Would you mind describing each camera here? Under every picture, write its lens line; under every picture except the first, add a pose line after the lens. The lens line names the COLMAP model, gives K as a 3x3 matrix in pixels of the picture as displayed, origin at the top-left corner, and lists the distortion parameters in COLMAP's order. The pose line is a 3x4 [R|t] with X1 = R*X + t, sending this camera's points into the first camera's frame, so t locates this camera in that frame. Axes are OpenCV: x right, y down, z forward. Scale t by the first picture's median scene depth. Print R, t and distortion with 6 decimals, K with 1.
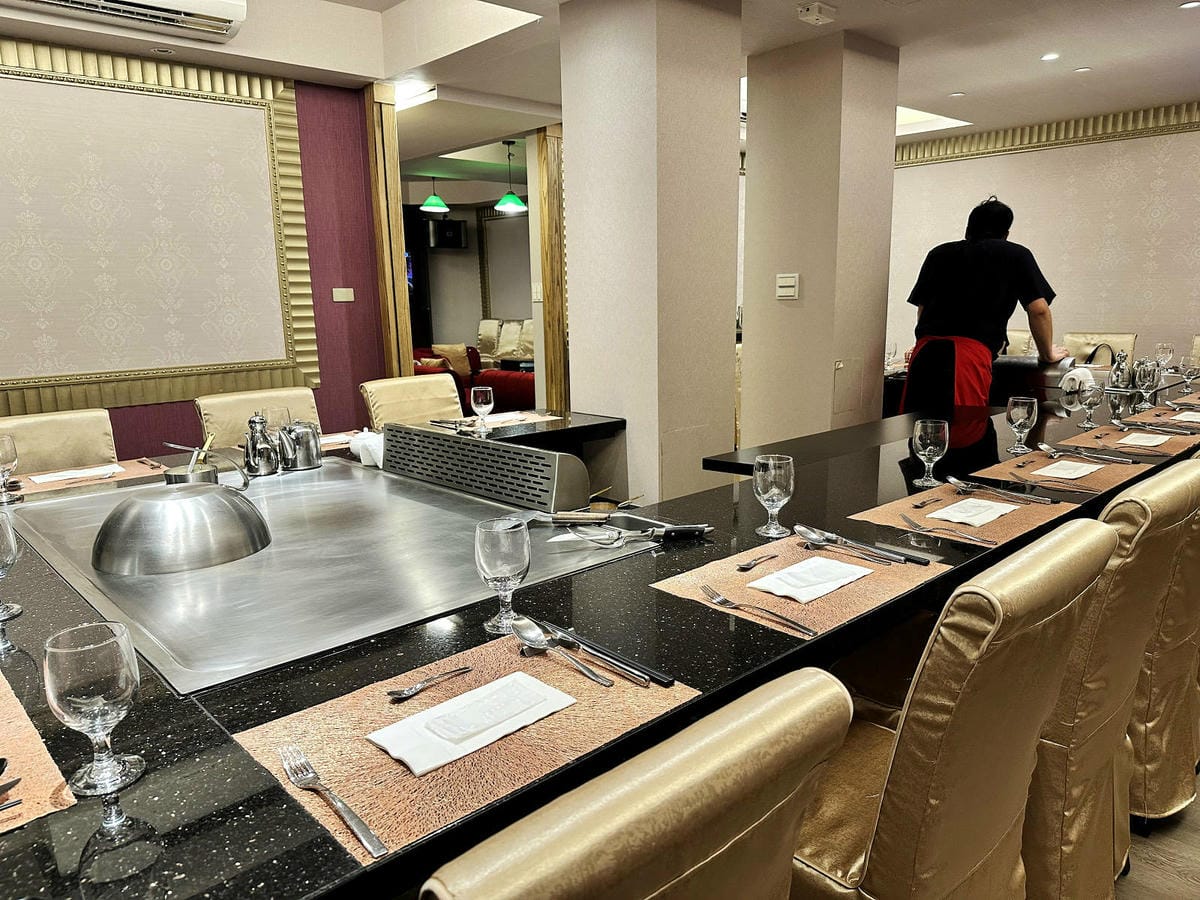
lens RADIAL K [[847.6, 0, 599.0], [0, 847.6, 451.8], [0, 0, 1]] dist [0.046850, 0.001074]
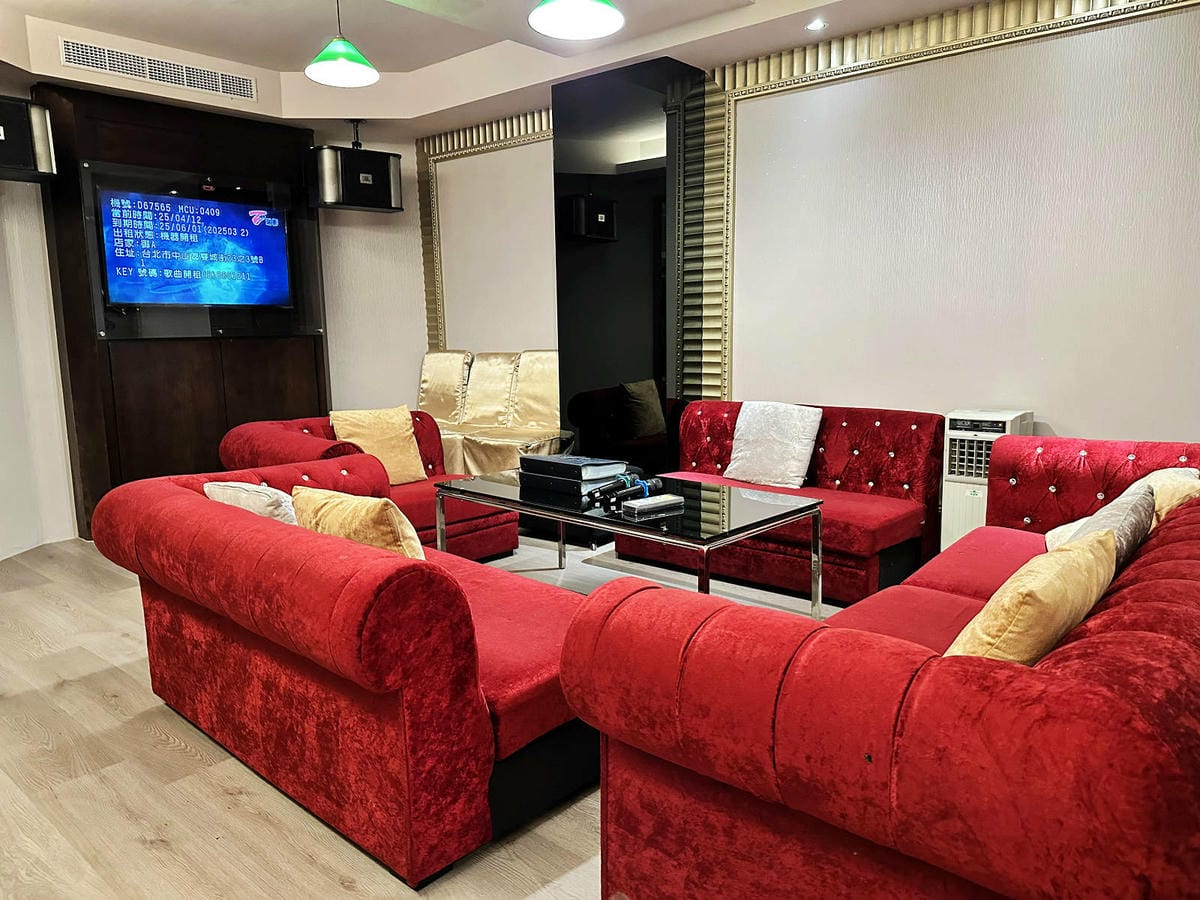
lens RADIAL K [[847.6, 0, 603.0], [0, 847.6, 451.9], [0, 0, 1]] dist [0.046850, 0.001074]
pose [[0.993136, -0.014153, 0.116105, -0.097224], [0.018335, 0.999218, -0.035032, -0.077201], [-0.115518, 0.036921, 0.992619, 0.490152]]
